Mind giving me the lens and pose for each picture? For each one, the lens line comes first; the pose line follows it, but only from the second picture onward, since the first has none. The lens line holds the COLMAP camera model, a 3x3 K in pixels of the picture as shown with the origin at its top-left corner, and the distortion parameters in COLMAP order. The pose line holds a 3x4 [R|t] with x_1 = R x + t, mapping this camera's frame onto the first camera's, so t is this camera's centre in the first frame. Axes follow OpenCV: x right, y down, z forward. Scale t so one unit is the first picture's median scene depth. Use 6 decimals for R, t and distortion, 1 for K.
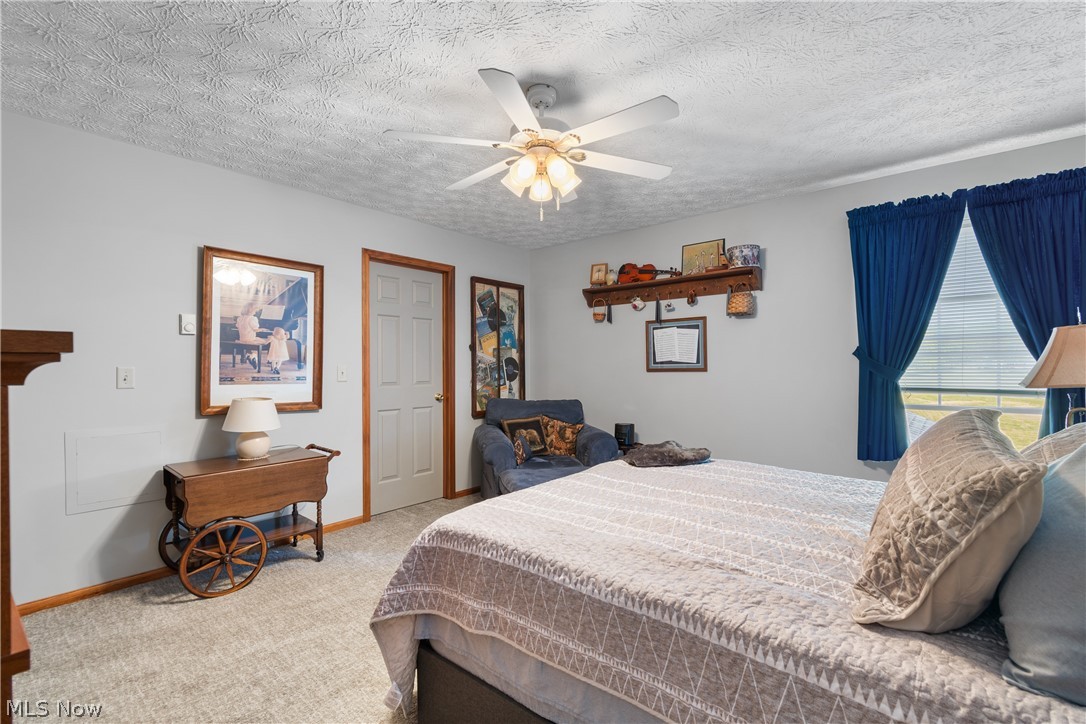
lens RADIAL K [[483.4, 0, 553.3], [0, 483.4, 354.8], [0, 0, 1]] dist [0.001000, -0.000334]
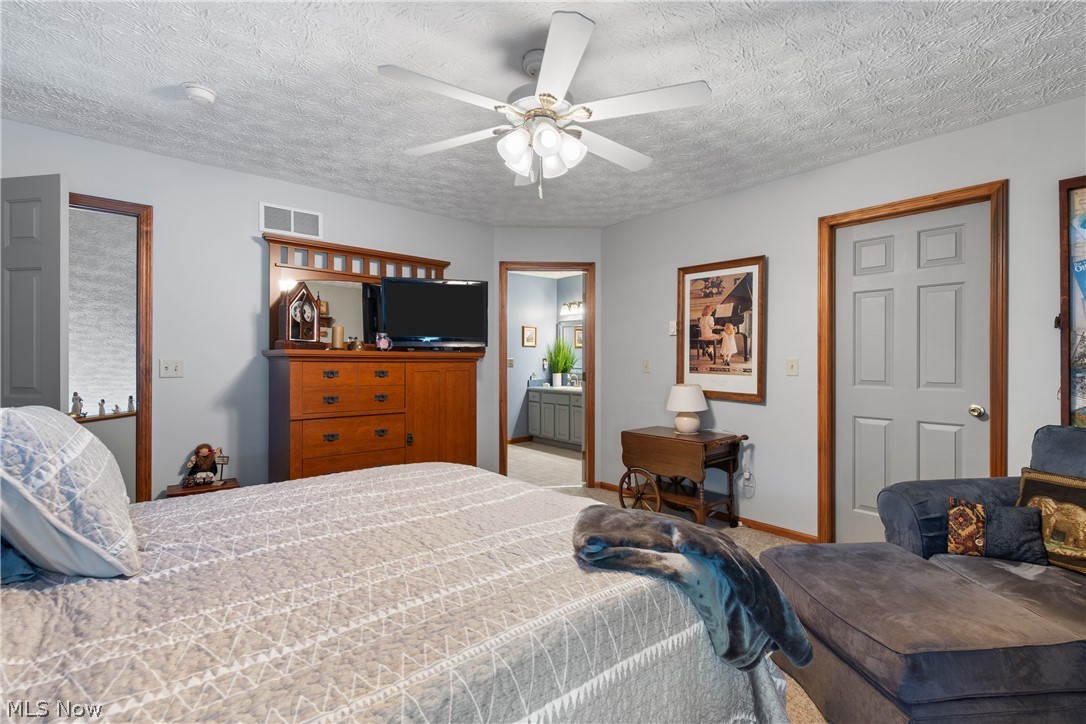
lens RADIAL K [[483.4, 0, 553.3], [0, 483.4, 354.8], [0, 0, 1]] dist [0.001000, -0.000334]
pose [[-0.171162, -0.006662, -0.985220, 0.587986], [0.018200, 0.999785, -0.009922, 0.018637], [0.985075, -0.019629, -0.171004, 0.795885]]
